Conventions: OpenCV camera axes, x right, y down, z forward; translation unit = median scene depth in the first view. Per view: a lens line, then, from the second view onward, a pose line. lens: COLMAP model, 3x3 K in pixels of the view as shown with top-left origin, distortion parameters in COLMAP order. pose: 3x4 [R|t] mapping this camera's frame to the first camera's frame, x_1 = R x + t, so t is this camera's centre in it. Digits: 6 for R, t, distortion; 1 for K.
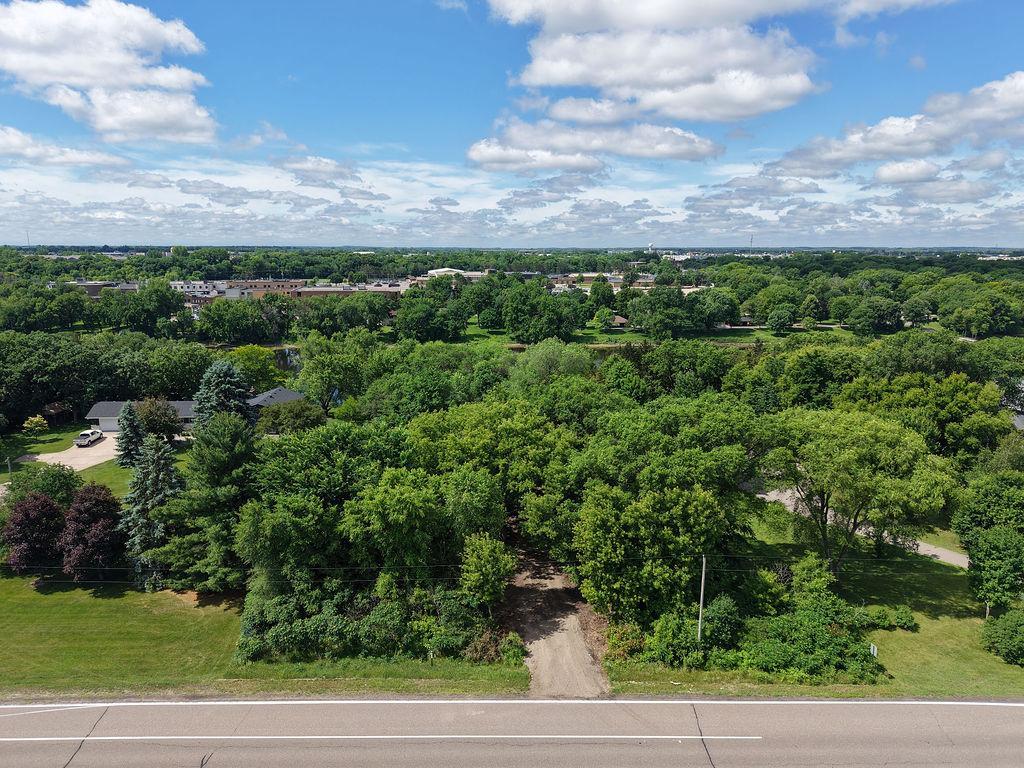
lens RADIAL K [[686.9, 0, 511.5], [0, 686.9, 384.3], [0, 0, 1]] dist [0.023132, -0.021148]
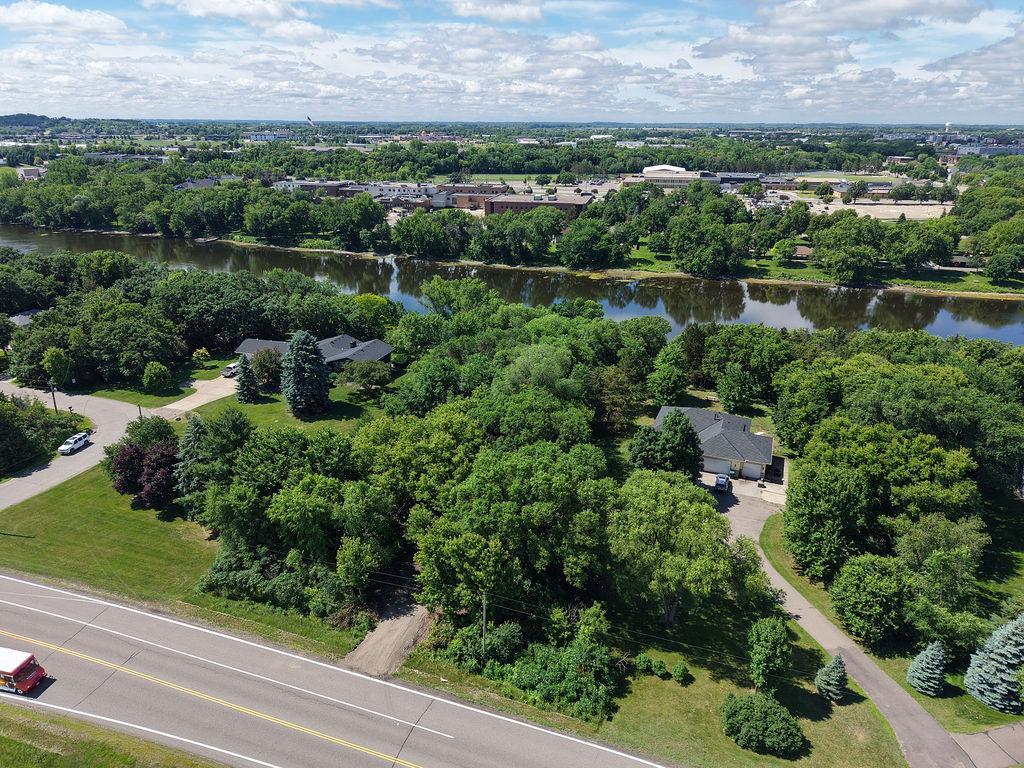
lens RADIAL K [[686.9, 0, 511.5], [0, 686.9, 384.3], [0, 0, 1]] dist [0.023132, -0.021148]
pose [[0.939500, 0.124113, -0.319274, 0.650126], [-0.068924, 0.981483, 0.178720, -0.345325], [0.335544, -0.145901, 0.930657, -0.112991]]
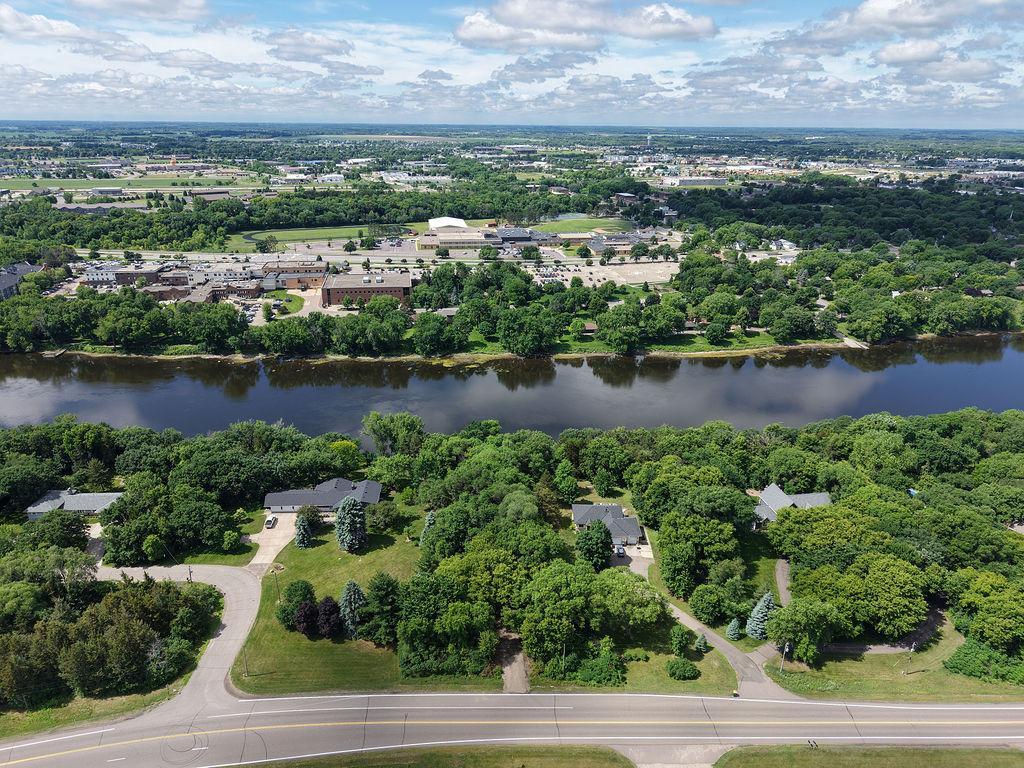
lens RADIAL K [[684.1, 0, 511.0], [0, 684.1, 388.8], [0, 0, 1]] dist [0.022348, -0.022742]
pose [[0.999978, 0.003028, 0.005889, 0.035173], [-0.004018, 0.984361, 0.176116, -1.226191], [-0.005264, -0.176136, 0.984352, -1.533249]]
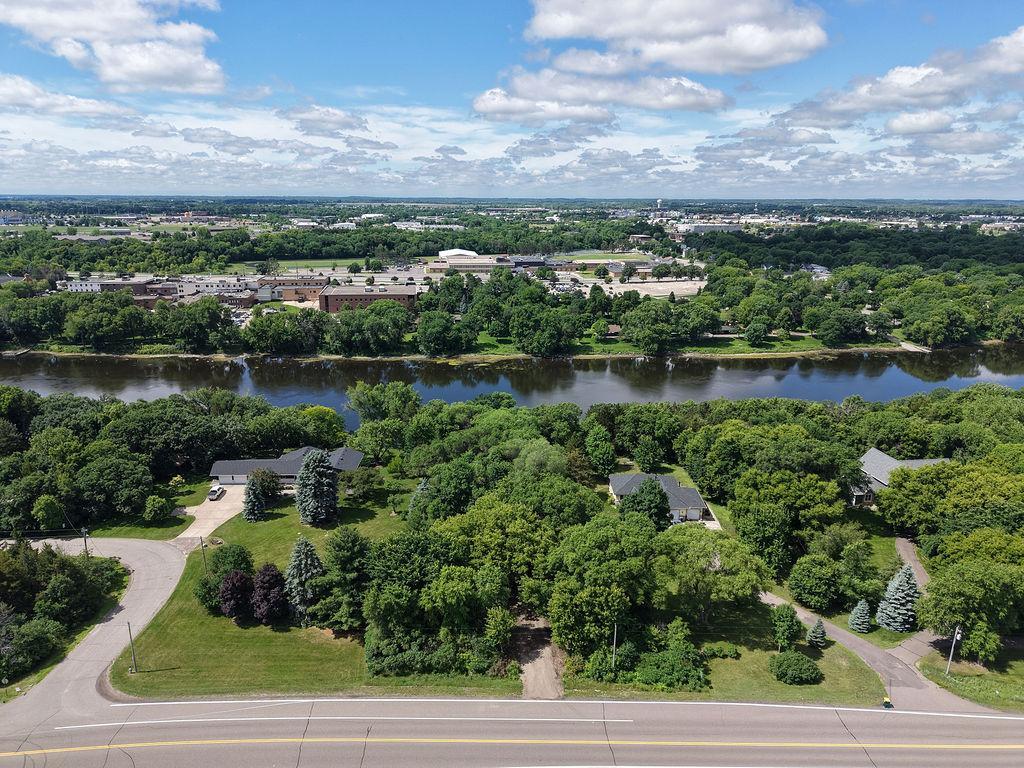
lens RADIAL K [[684.1, 0, 511.0], [0, 684.1, 388.8], [0, 0, 1]] dist [0.022348, -0.022742]
pose [[0.999927, 0.005248, -0.010921, 0.010203], [-0.004371, 0.996880, 0.078812, -0.508115], [0.011300, -0.078758, 0.996830, -0.774273]]
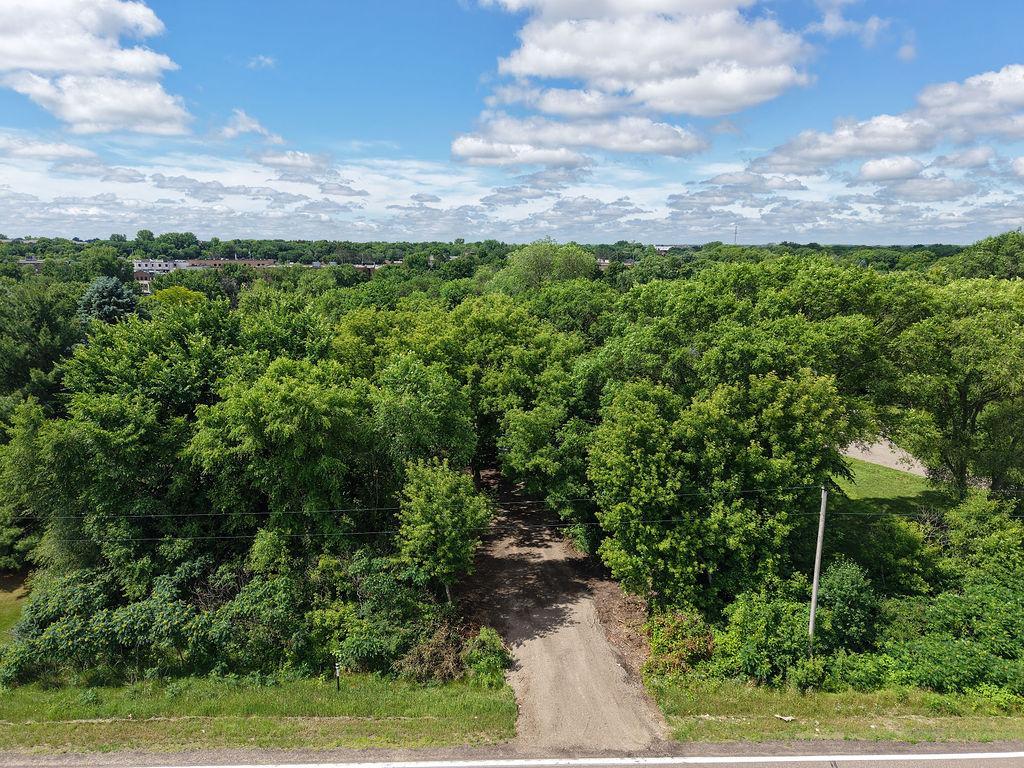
lens RADIAL K [[689.6, 0, 512.0], [0, 689.6, 384.0], [0, 0, 1]] dist [0.026499, -0.023030]
pose [[0.999670, -0.002590, 0.025540, 0.008954], [0.002558, 0.999996, 0.001268, 0.153285], [-0.025544, -0.001203, 0.999673, 0.414853]]
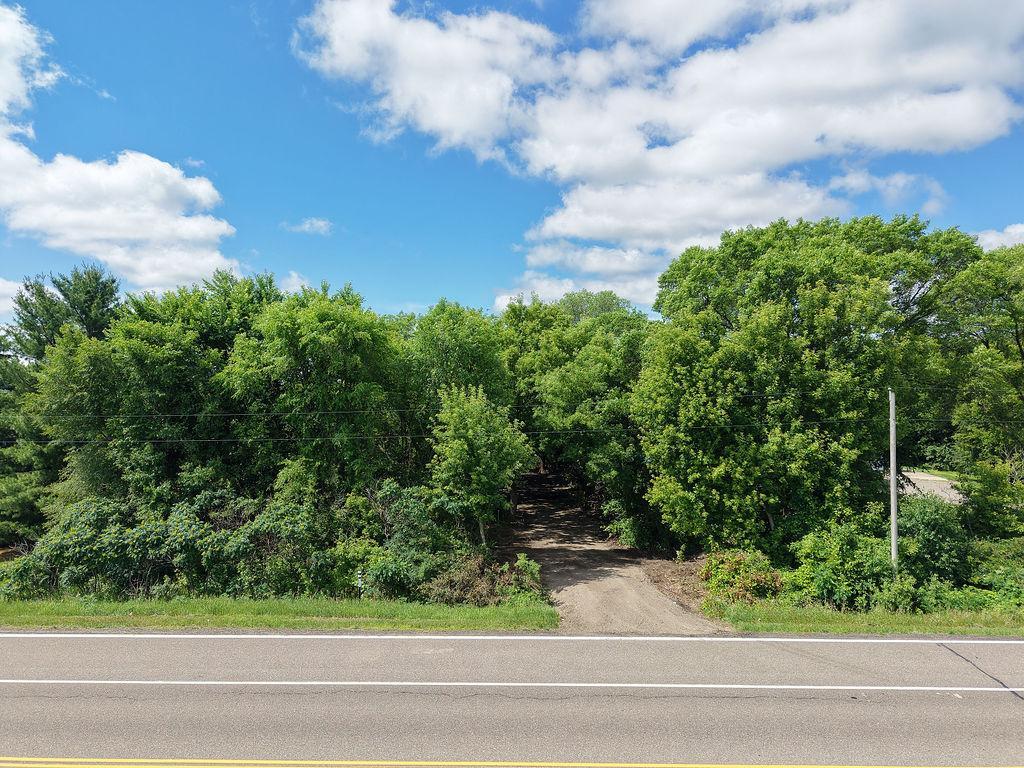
lens RADIAL K [[696.6, 0, 513.1], [0, 696.6, 384.3], [0, 0, 1]] dist [0.022134, 0.000902]
pose [[0.999537, -0.005879, -0.029867, 0.010113], [-0.000695, 0.976511, -0.215468, 0.339852], [0.030432, 0.215389, 0.976054, 0.448734]]
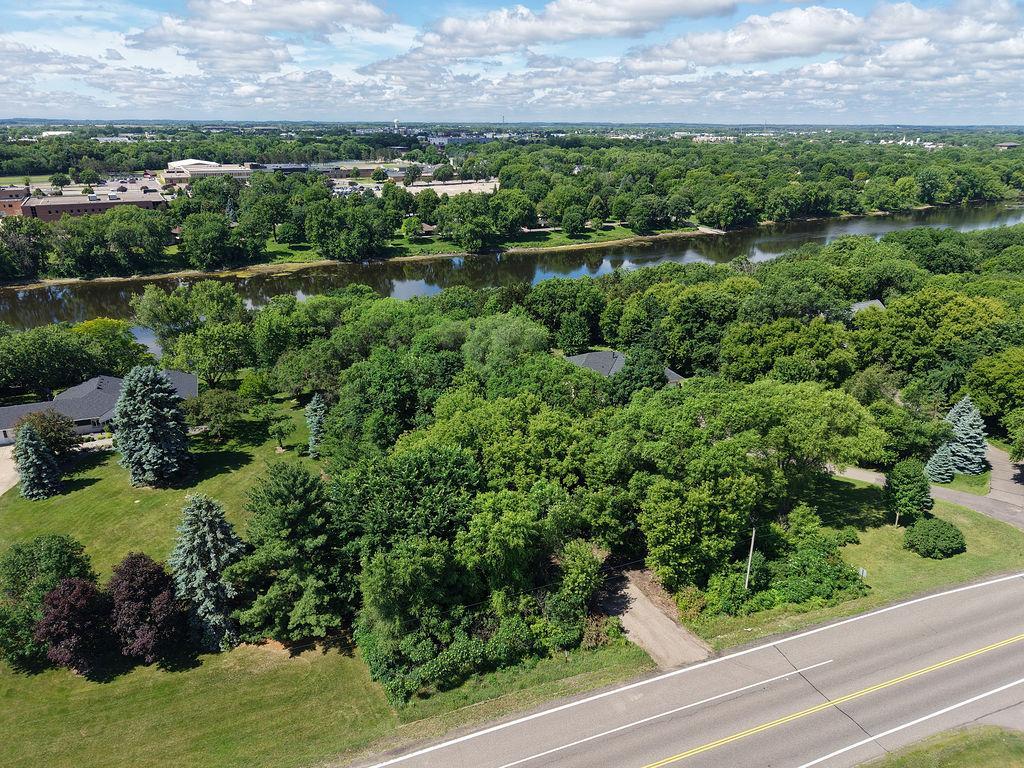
lens RADIAL K [[686.9, 0, 511.5], [0, 686.9, 384.3], [0, 0, 1]] dist [0.023132, -0.021148]
pose [[0.935948, -0.122137, 0.330279, -0.496930], [0.064631, 0.981572, 0.179833, -0.254307], [-0.346157, -0.146968, 0.926593, 0.016541]]
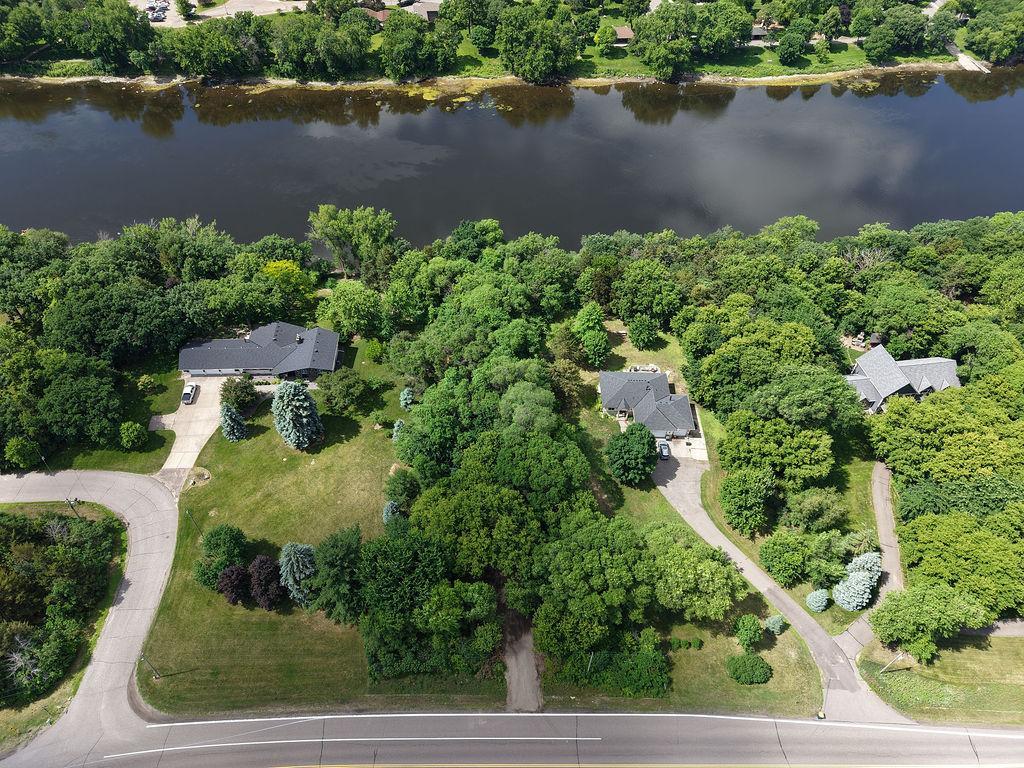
lens RADIAL K [[684.1, 0, 511.0], [0, 684.1, 388.8], [0, 0, 1]] dist [0.022348, -0.022742]
pose [[0.999898, 0.008701, 0.011352, 0.005506], [-0.013696, 0.811142, 0.584689, -1.493548], [-0.004121, -0.584785, 0.811178, -0.187587]]
